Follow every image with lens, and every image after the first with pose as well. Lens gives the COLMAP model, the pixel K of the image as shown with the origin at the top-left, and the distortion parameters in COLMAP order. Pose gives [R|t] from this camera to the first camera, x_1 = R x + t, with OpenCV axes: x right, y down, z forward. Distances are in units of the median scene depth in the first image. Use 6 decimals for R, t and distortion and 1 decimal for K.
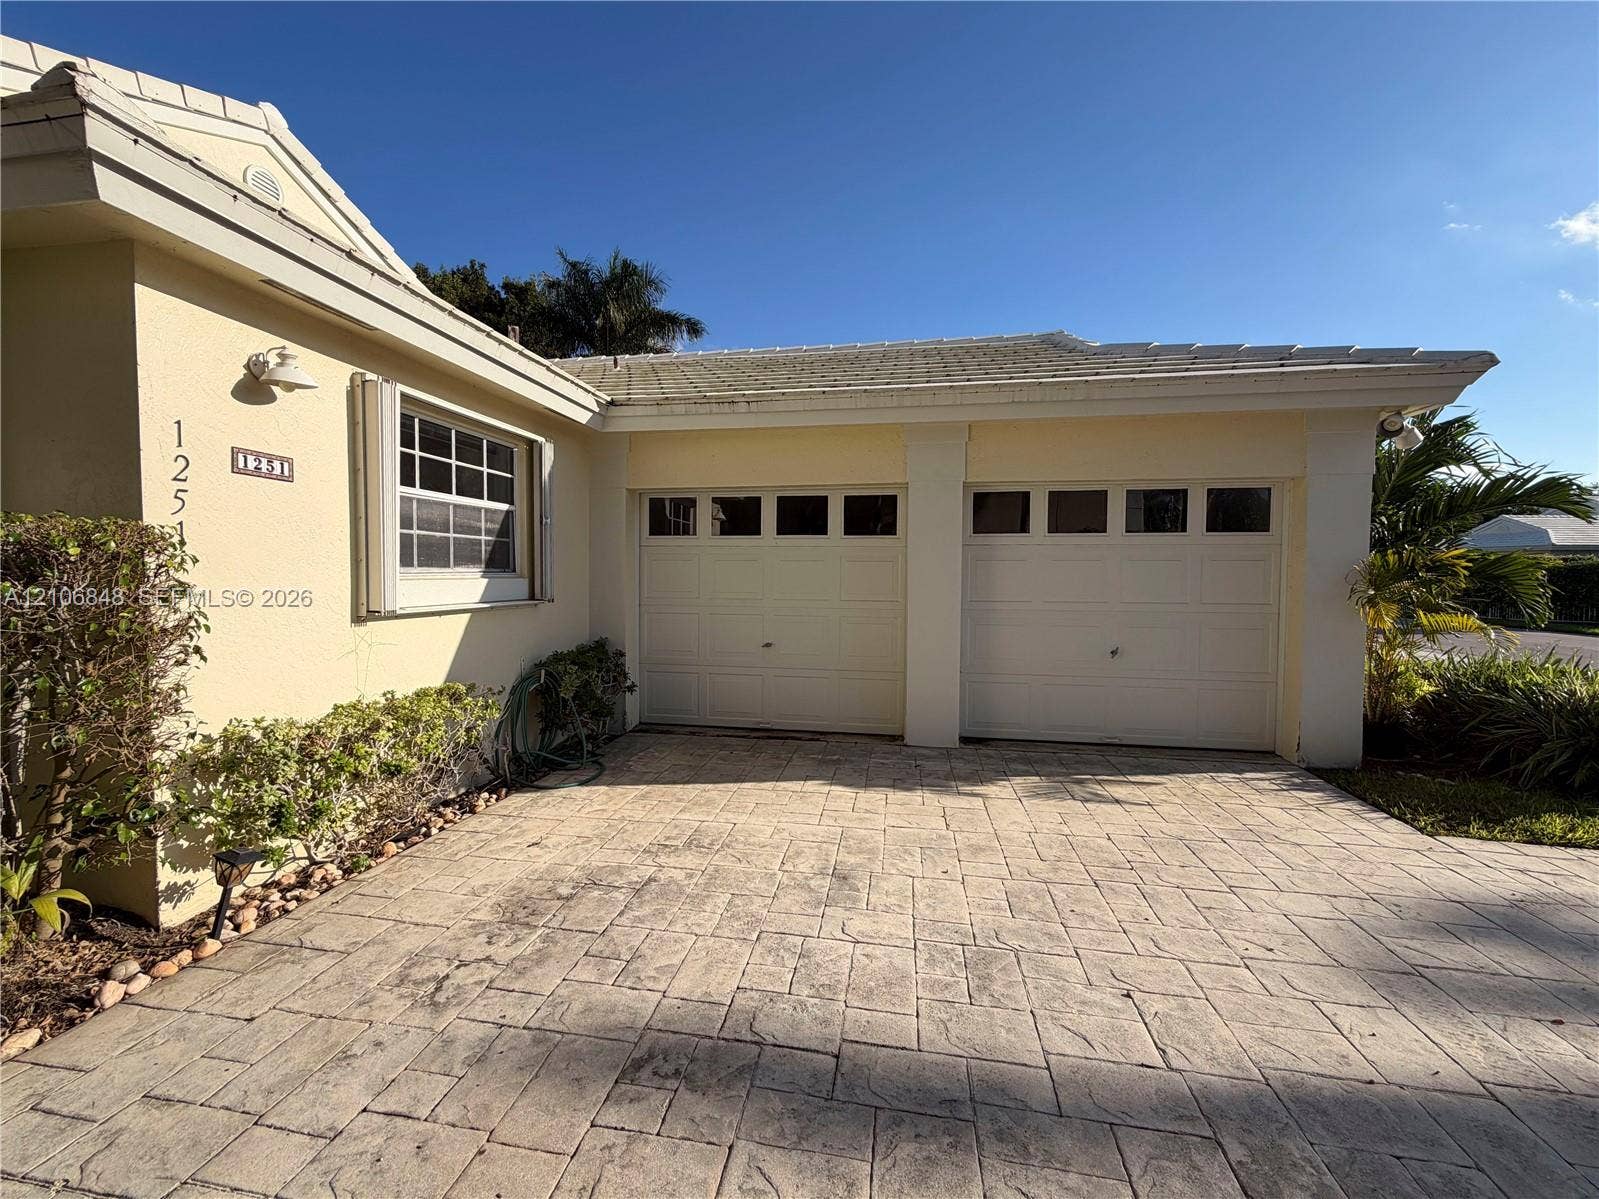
lens RADIAL K [[644.0, 0, 799.5], [0, 644.0, 599.5], [0, 0, 1]] dist [-0.001552, -0.000397]
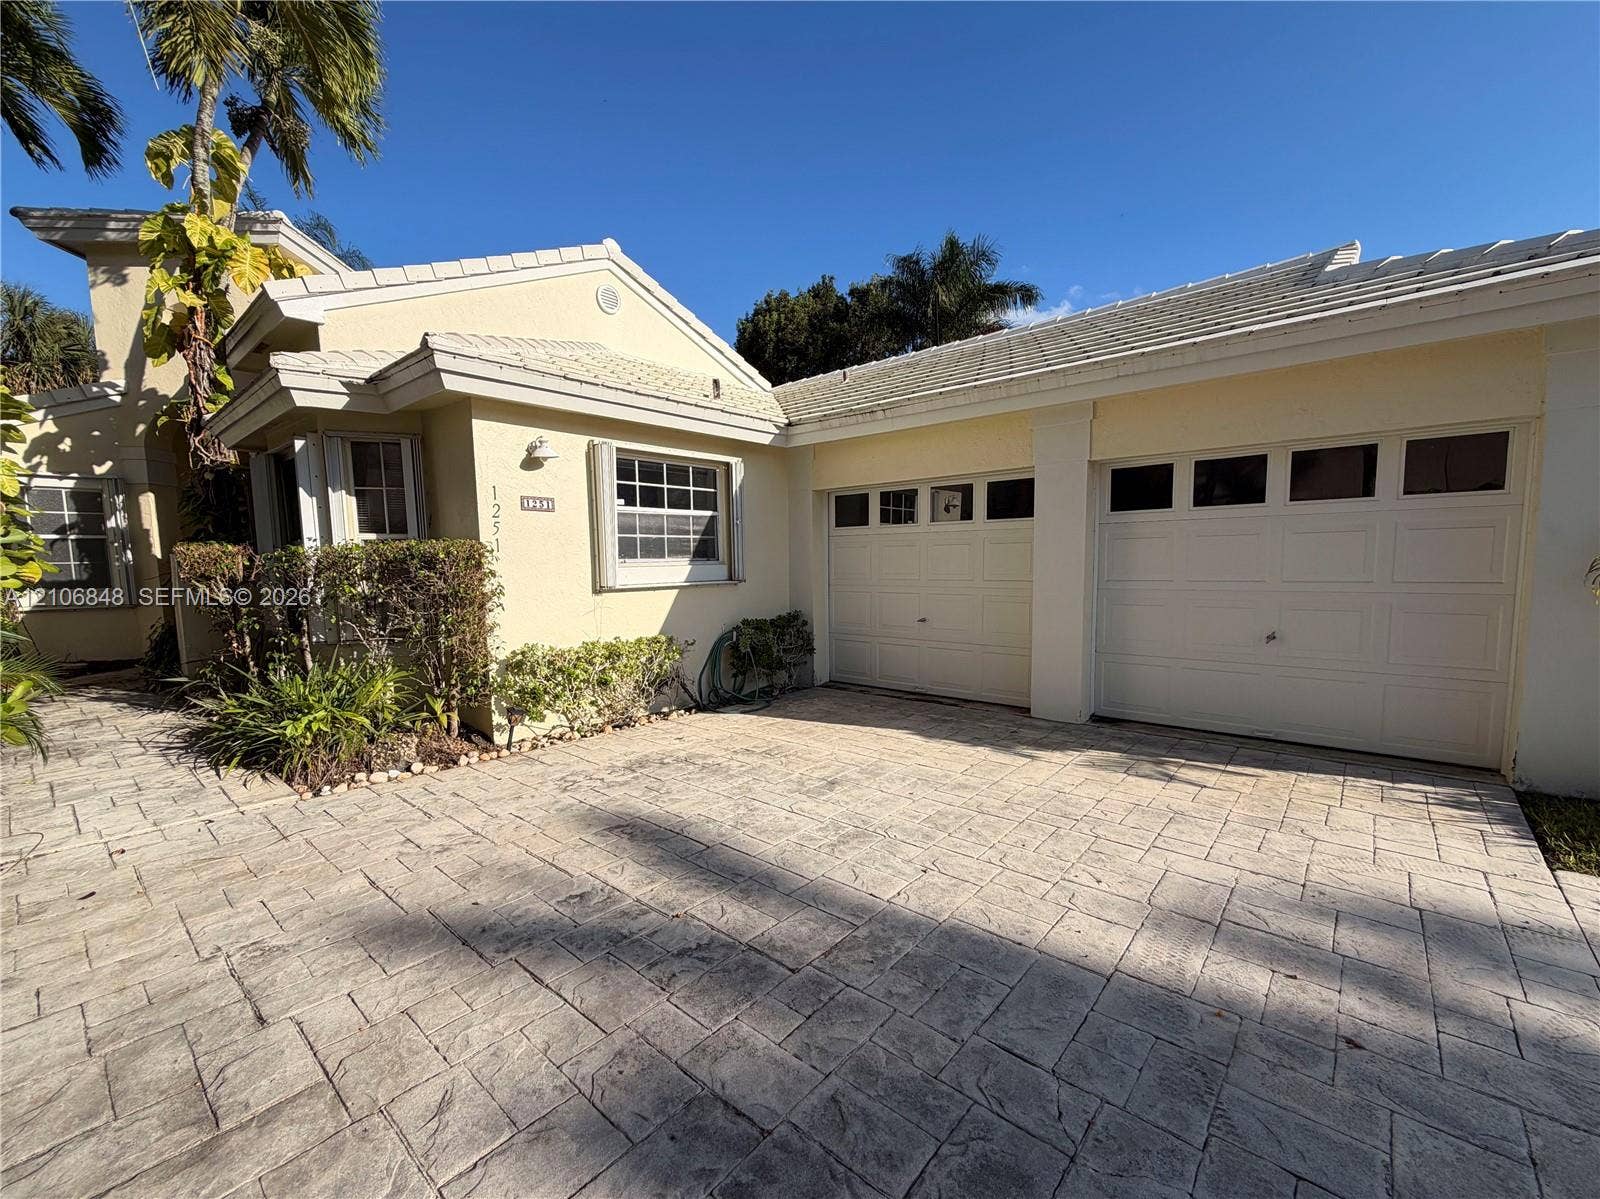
lens RADIAL K [[682.3, 0, 828.7], [0, 682.3, 627.1], [0, 0, 1]] dist [-0.000965, -0.000457]
pose [[0.860189, 0.030753, -0.509047, 0.554105], [0.001106, 0.998065, 0.062165, 0.010706], [0.509974, -0.054037, 0.858491, -0.156331]]
